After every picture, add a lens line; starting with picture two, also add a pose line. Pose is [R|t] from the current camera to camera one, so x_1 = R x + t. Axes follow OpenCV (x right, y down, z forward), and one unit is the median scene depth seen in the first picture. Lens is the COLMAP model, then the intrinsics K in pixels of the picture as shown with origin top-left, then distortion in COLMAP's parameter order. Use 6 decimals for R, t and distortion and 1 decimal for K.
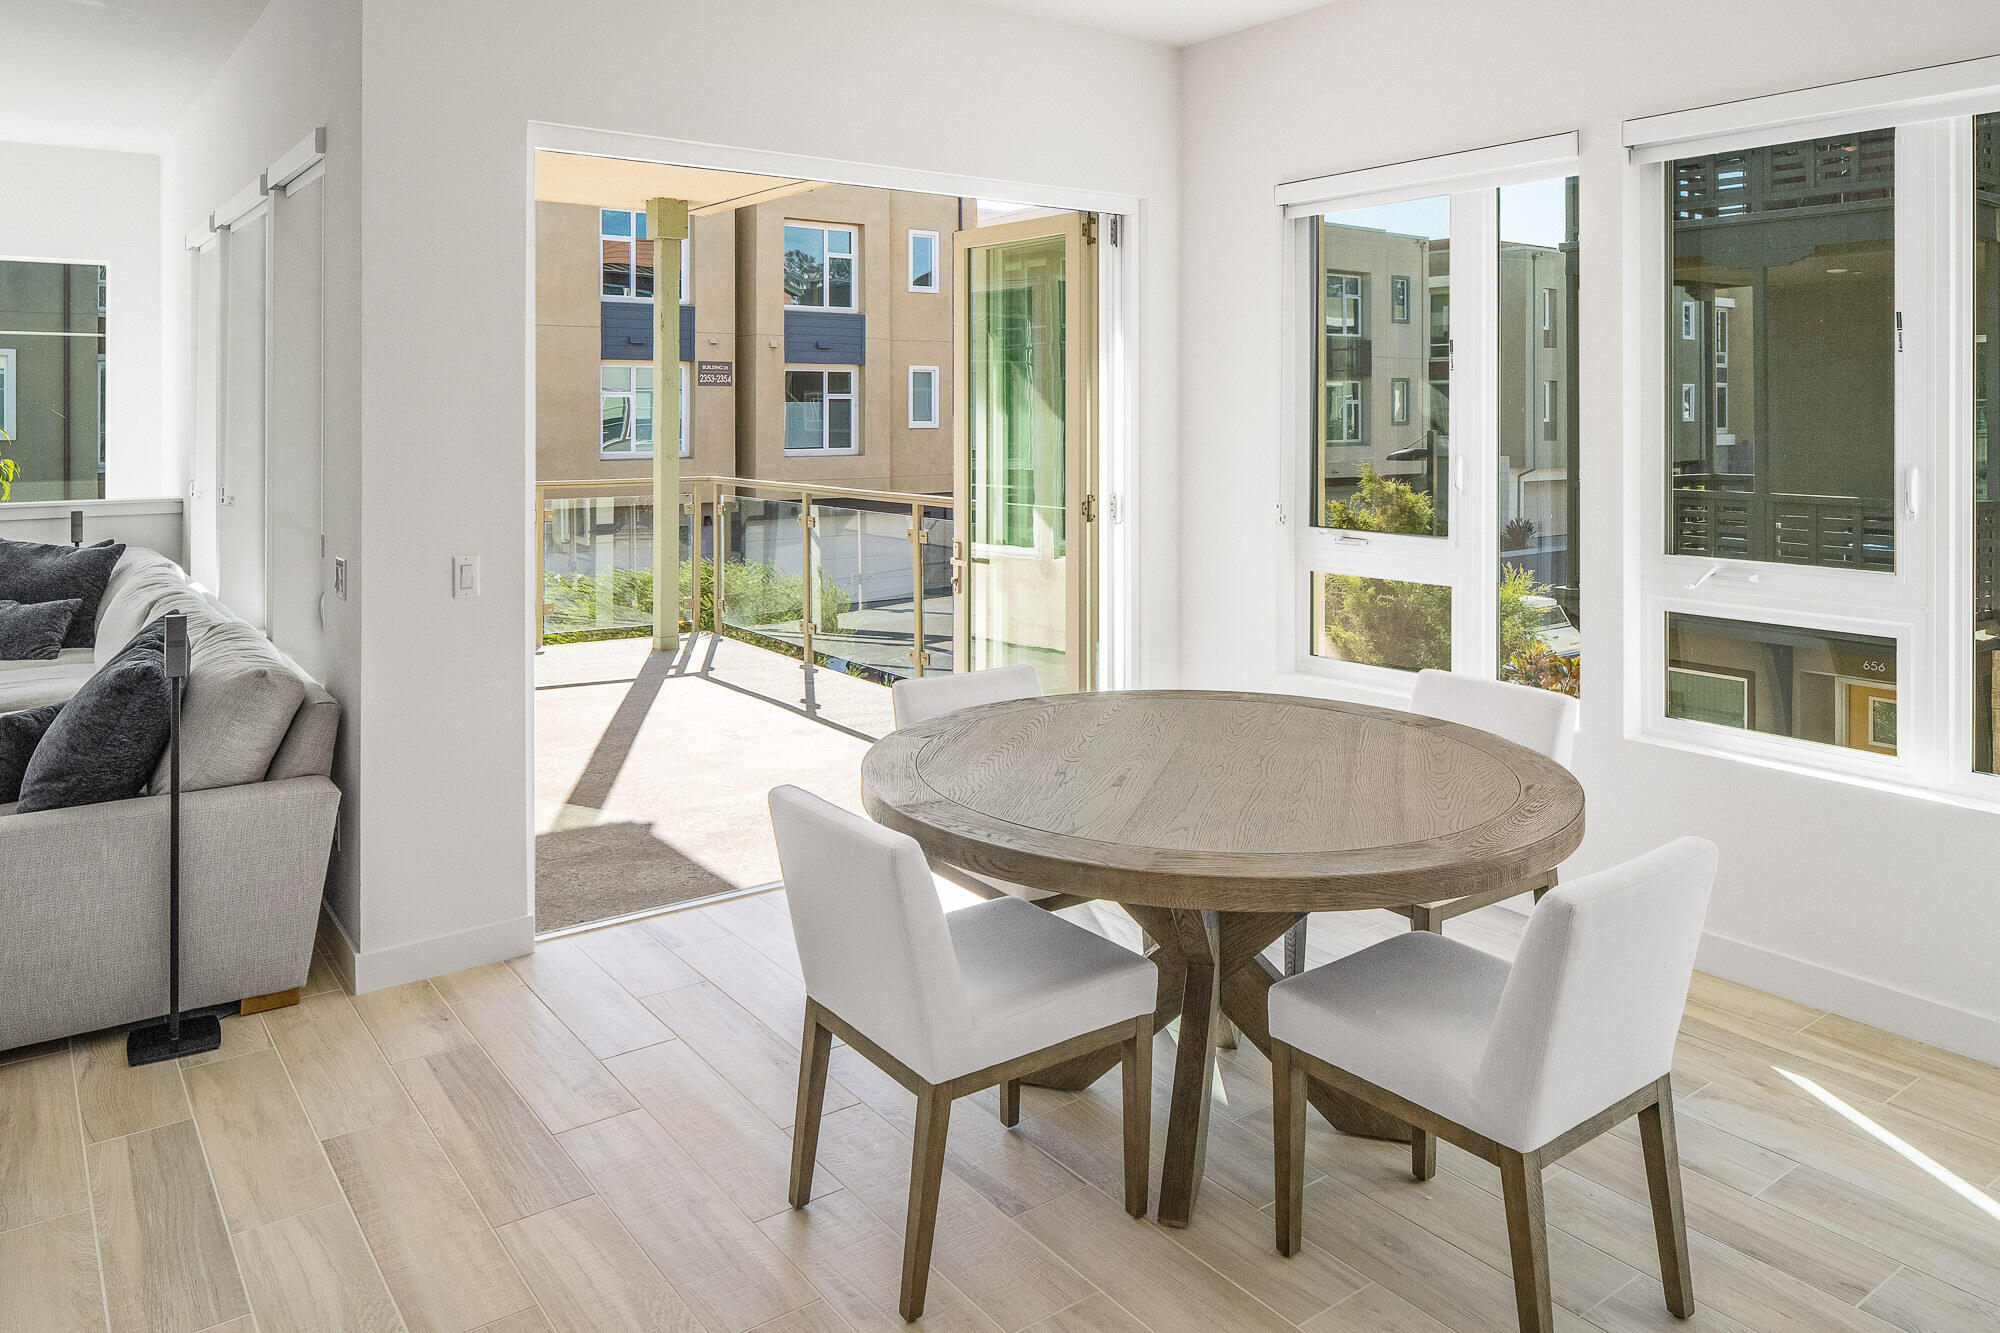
lens RADIAL K [[1368.8, 0, 994.1], [0, 1368.8, 638.0], [0, 0, 1]] dist [-0.007257, -0.001230]
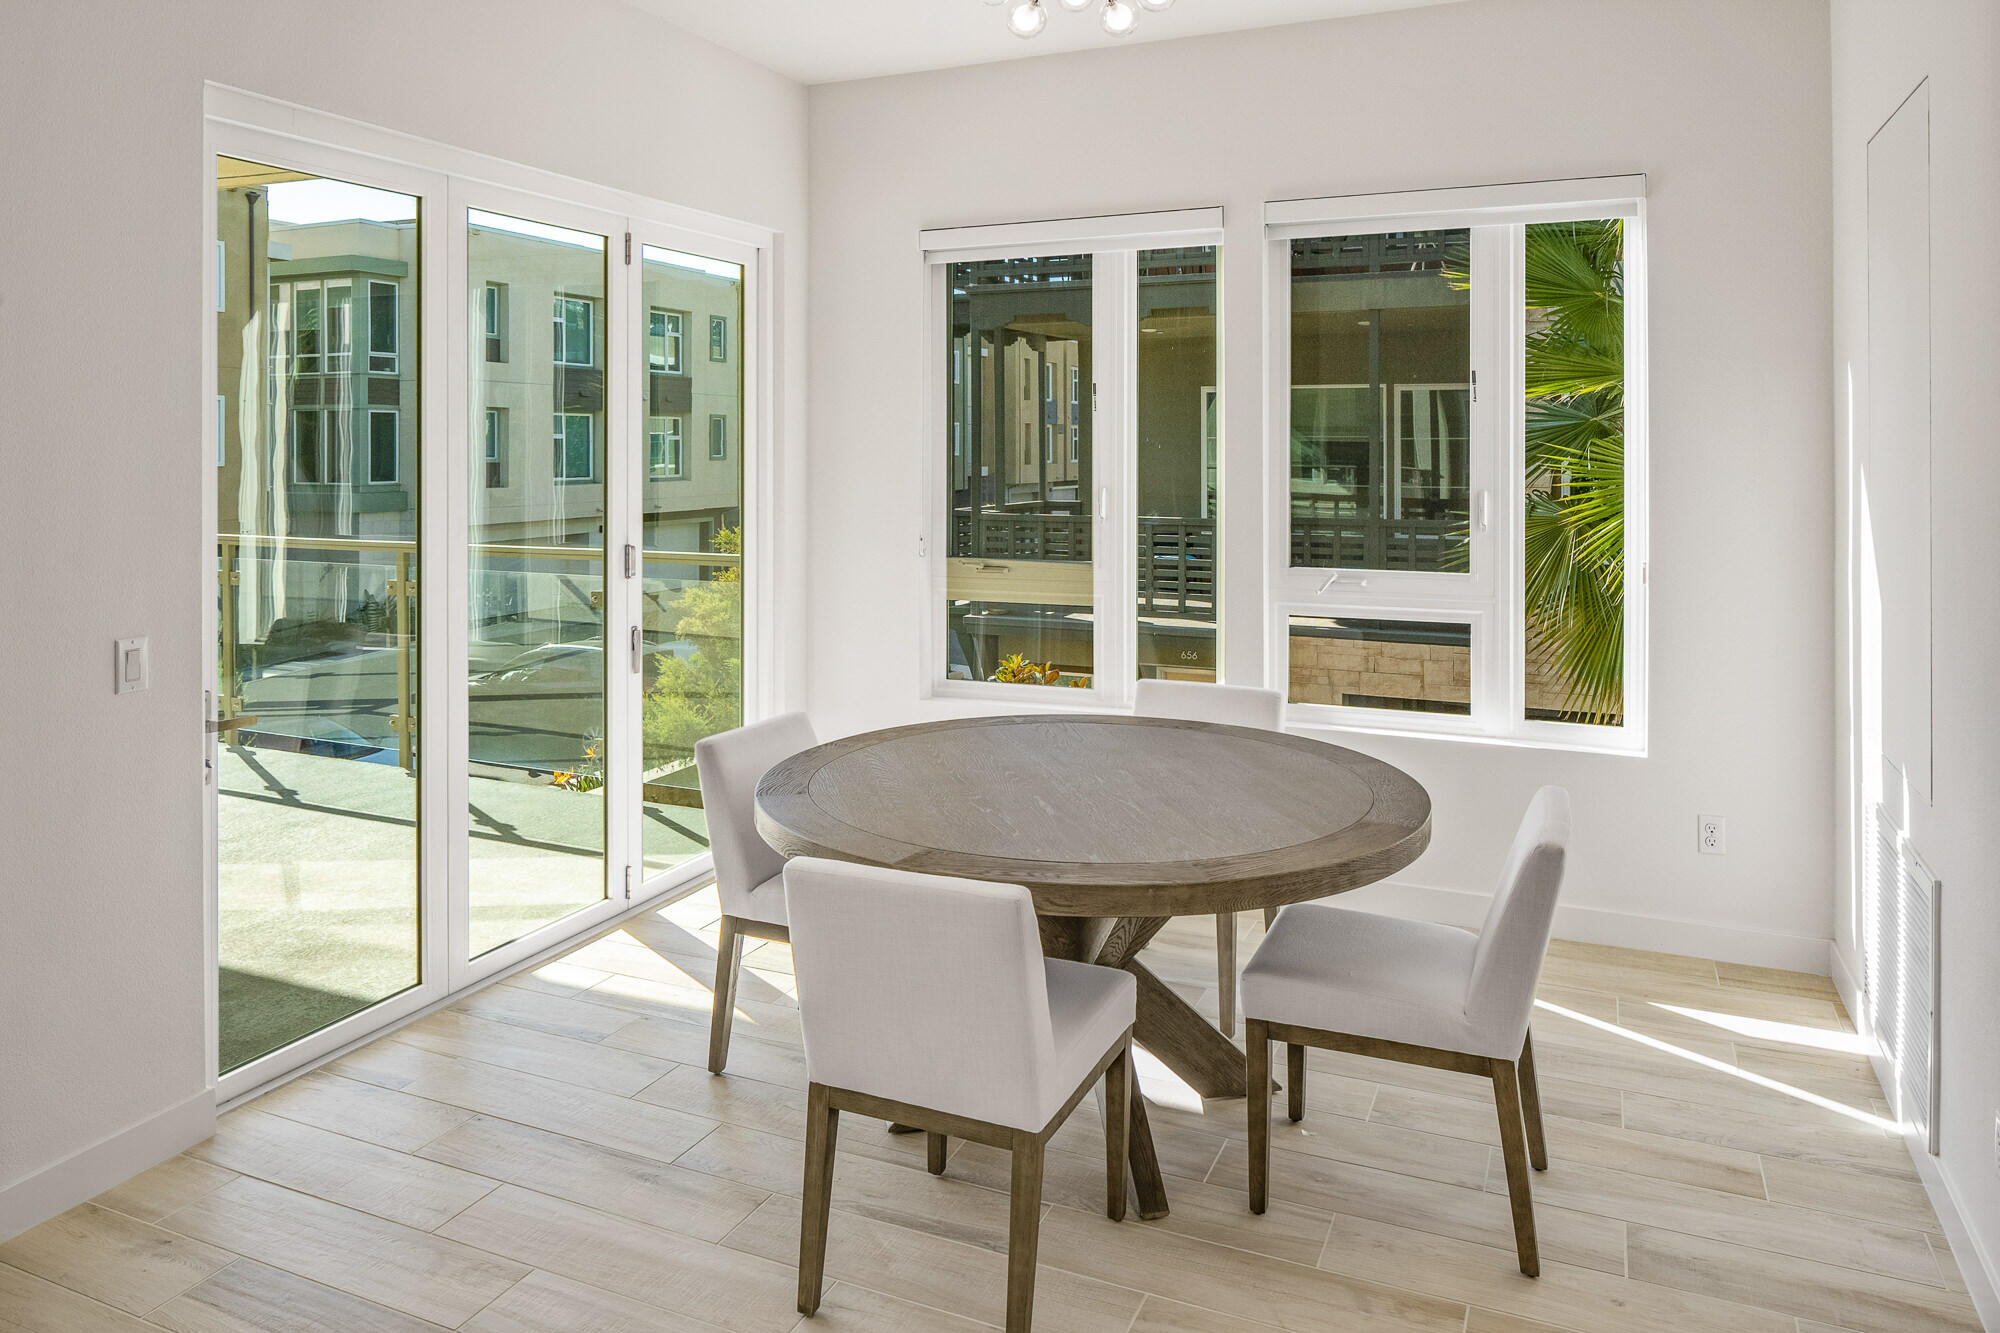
lens RADIAL K [[1414.4, 0, 686.6], [0, 1414.4, 675.1], [0, 0, 1]] dist [-0.001566, -0.001571]
pose [[0.868341, -0.080379, 0.489411, -0.327020], [0.081969, 0.996468, 0.018222, -0.018427], [-0.489148, 0.024293, 0.871863, 0.101185]]
